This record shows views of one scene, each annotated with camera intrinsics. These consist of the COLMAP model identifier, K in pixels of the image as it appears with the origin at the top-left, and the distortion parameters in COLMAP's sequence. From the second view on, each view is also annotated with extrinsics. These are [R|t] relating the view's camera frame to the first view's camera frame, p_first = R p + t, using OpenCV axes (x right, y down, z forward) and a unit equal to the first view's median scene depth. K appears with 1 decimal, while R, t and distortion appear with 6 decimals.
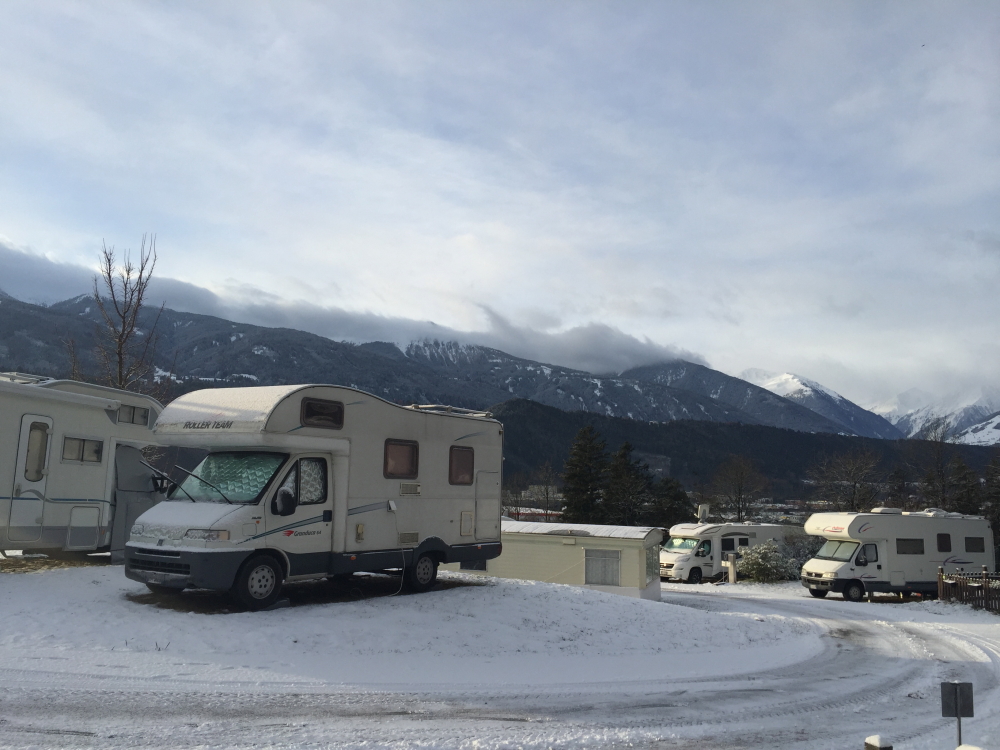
lens RADIAL K [[839.5, 0, 501.2], [0, 839.5, 393.3], [0, 0, 1]] dist [0.103989, -0.114588]
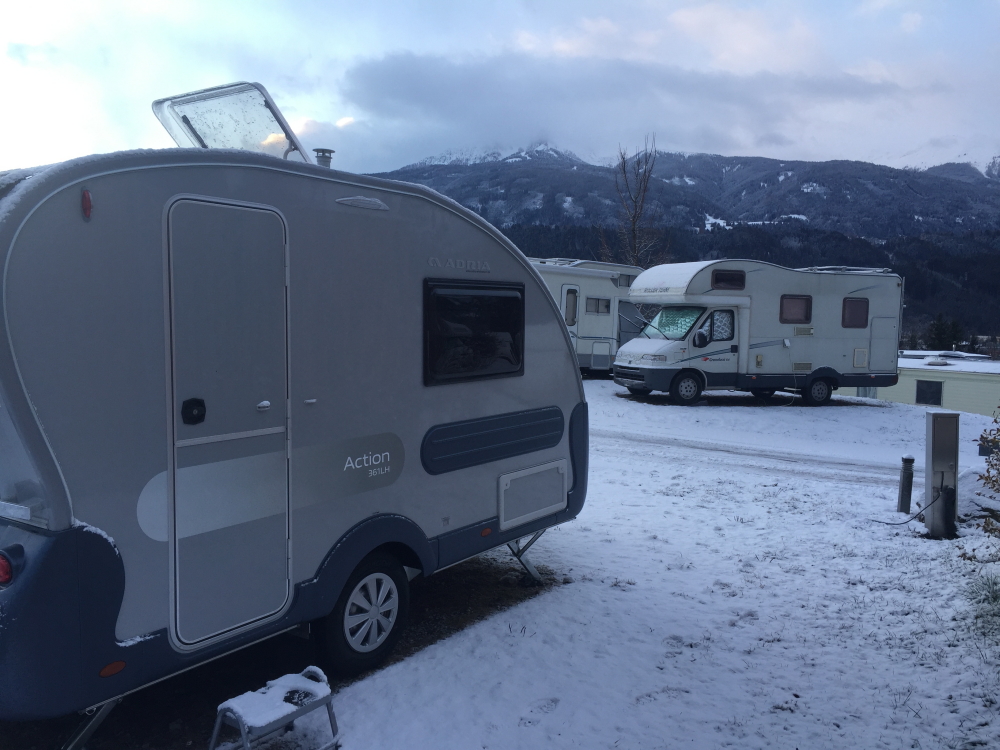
lens RADIAL K [[853.3, 0, 500.0], [0, 853.3, 375.0], [0, 0, 1]] dist [0.093388, -0.115585]
pose [[0.811533, 0.029687, -0.583553, 0.306853], [0.064027, 0.988176, 0.139312, -0.040874], [0.580789, -0.150419, 0.800037, -0.403179]]
